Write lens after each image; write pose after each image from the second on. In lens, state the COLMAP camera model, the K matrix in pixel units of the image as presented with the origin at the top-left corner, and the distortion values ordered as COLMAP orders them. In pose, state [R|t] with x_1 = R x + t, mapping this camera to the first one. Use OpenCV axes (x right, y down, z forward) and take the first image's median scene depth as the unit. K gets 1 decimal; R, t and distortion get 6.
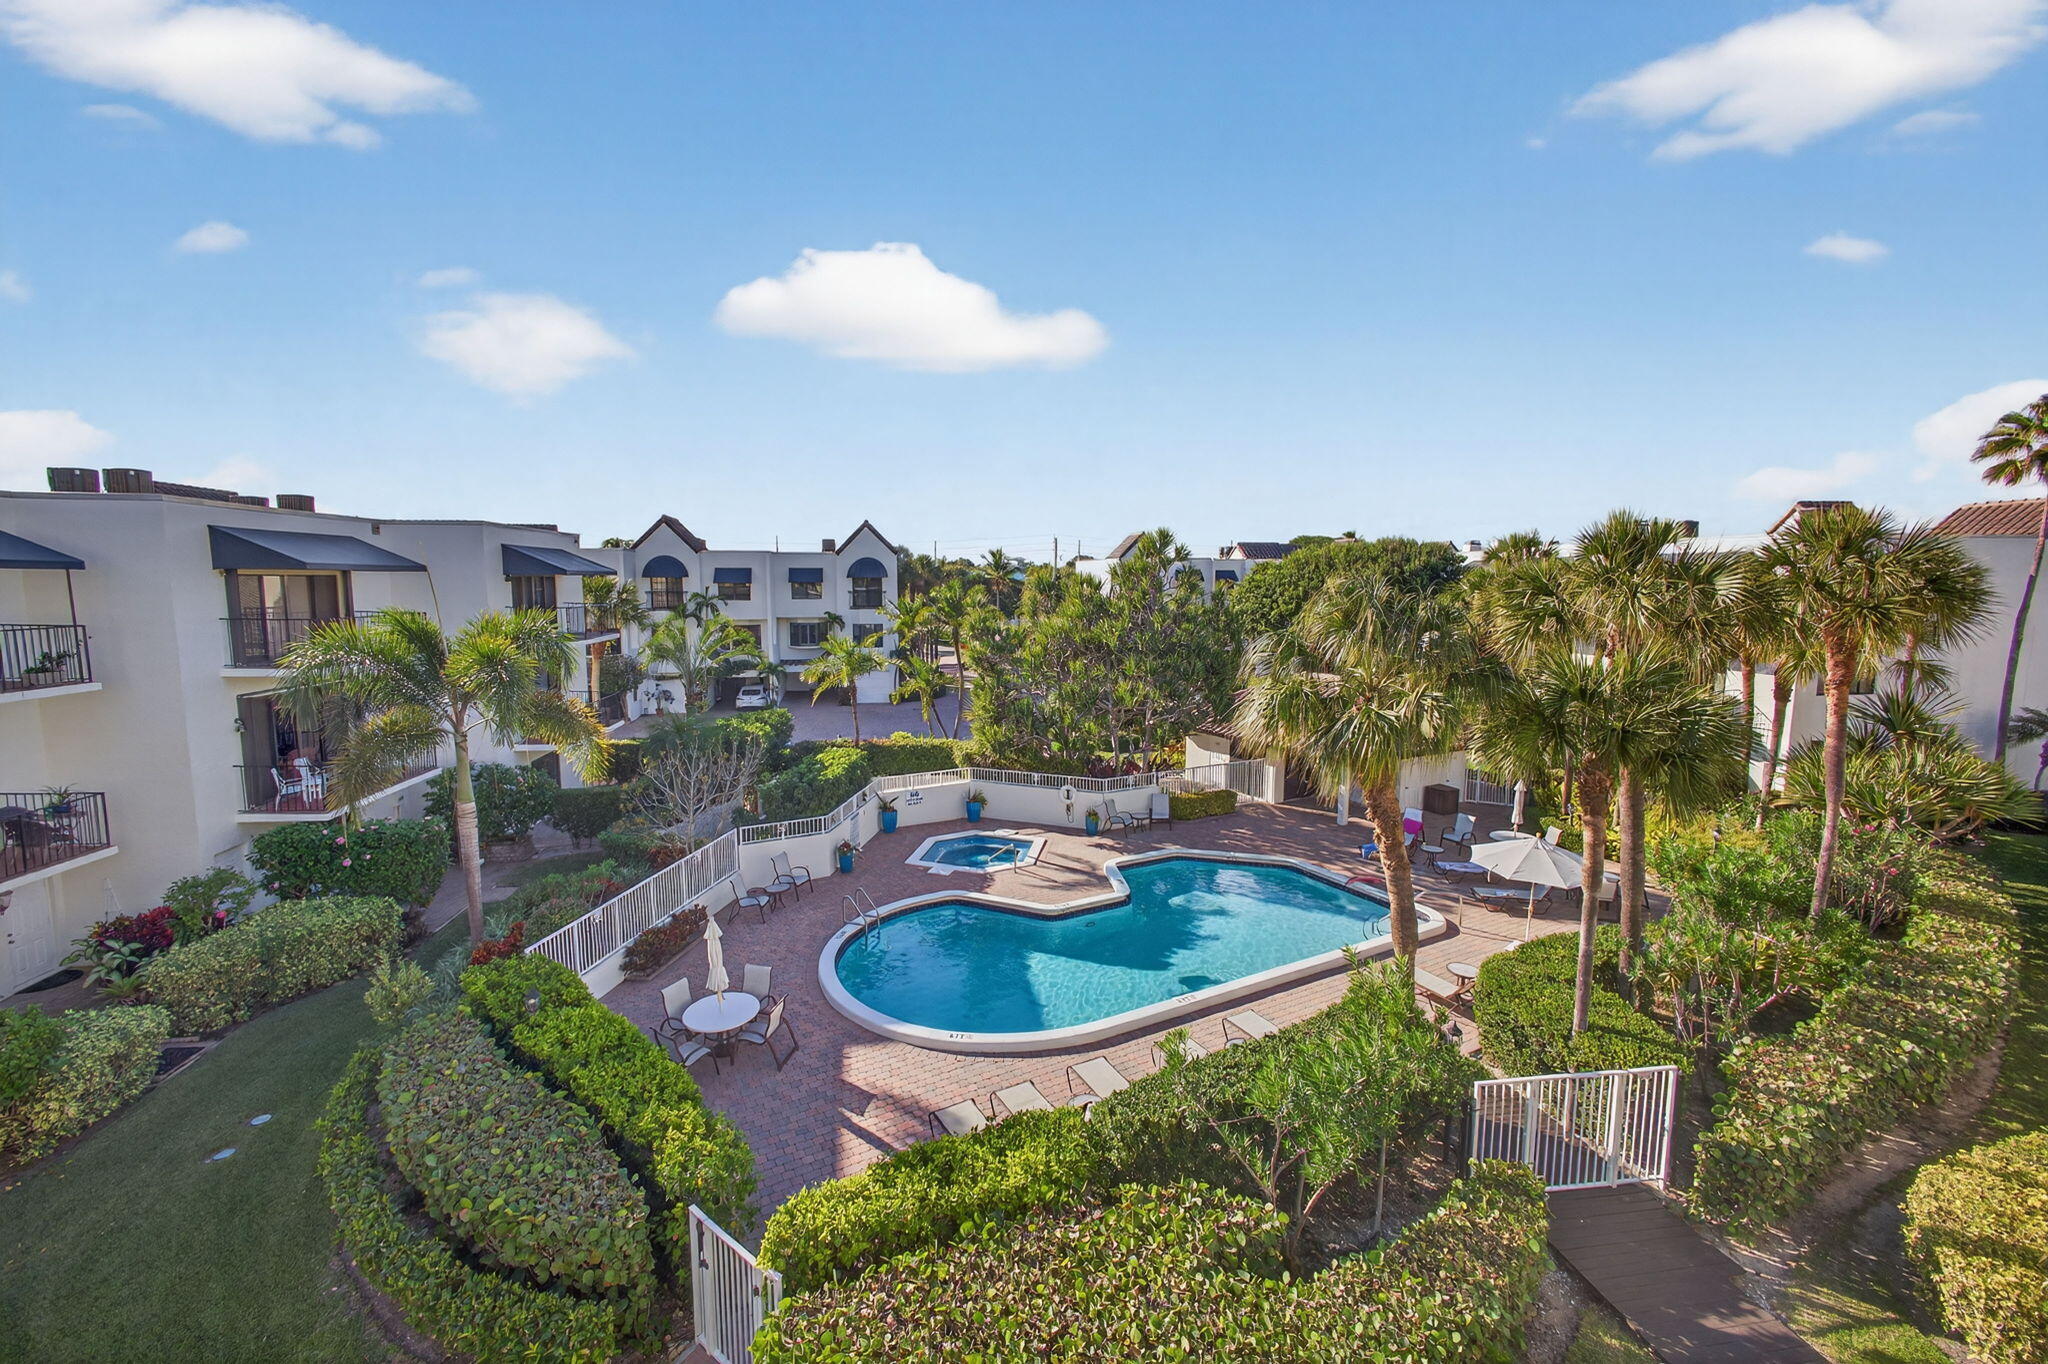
lens RADIAL K [[882.7, 0, 1023.8], [0, 882.7, 660.6], [0, 0, 1]] dist [-0.000246, 0.001032]
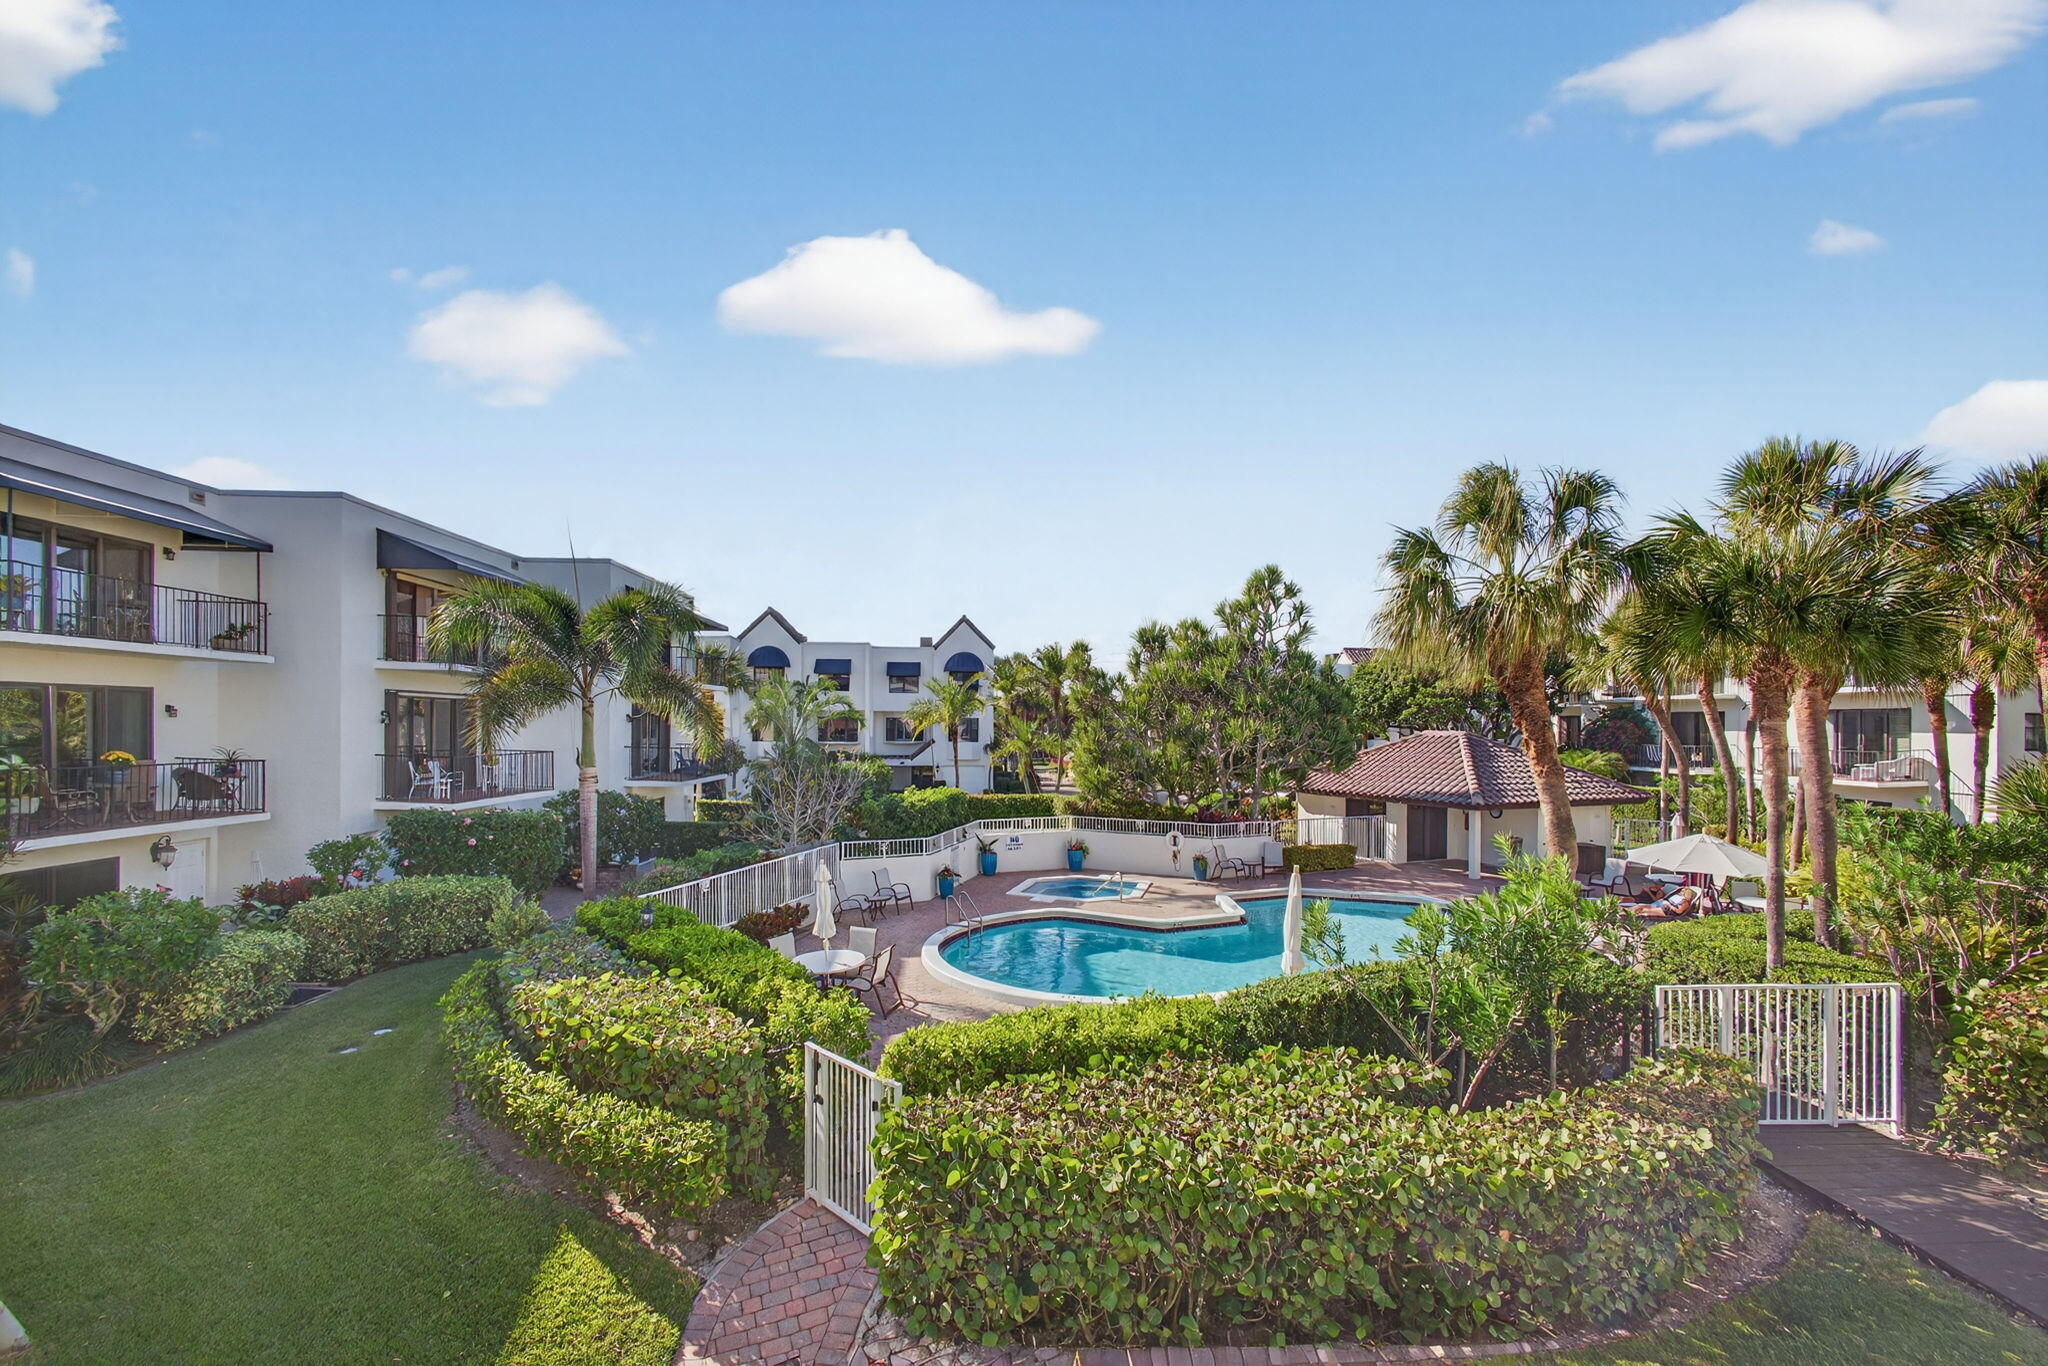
lens RADIAL K [[910.2, 0, 1026.9], [0, 910.2, 728.5], [0, 0, 1]] dist [-0.000079, 0.000016]
pose [[0.995586, -0.000416, -0.093857, -0.022893], [-0.010782, 0.992862, -0.118780, 0.204342], [0.093236, 0.119268, 0.988475, -0.000975]]
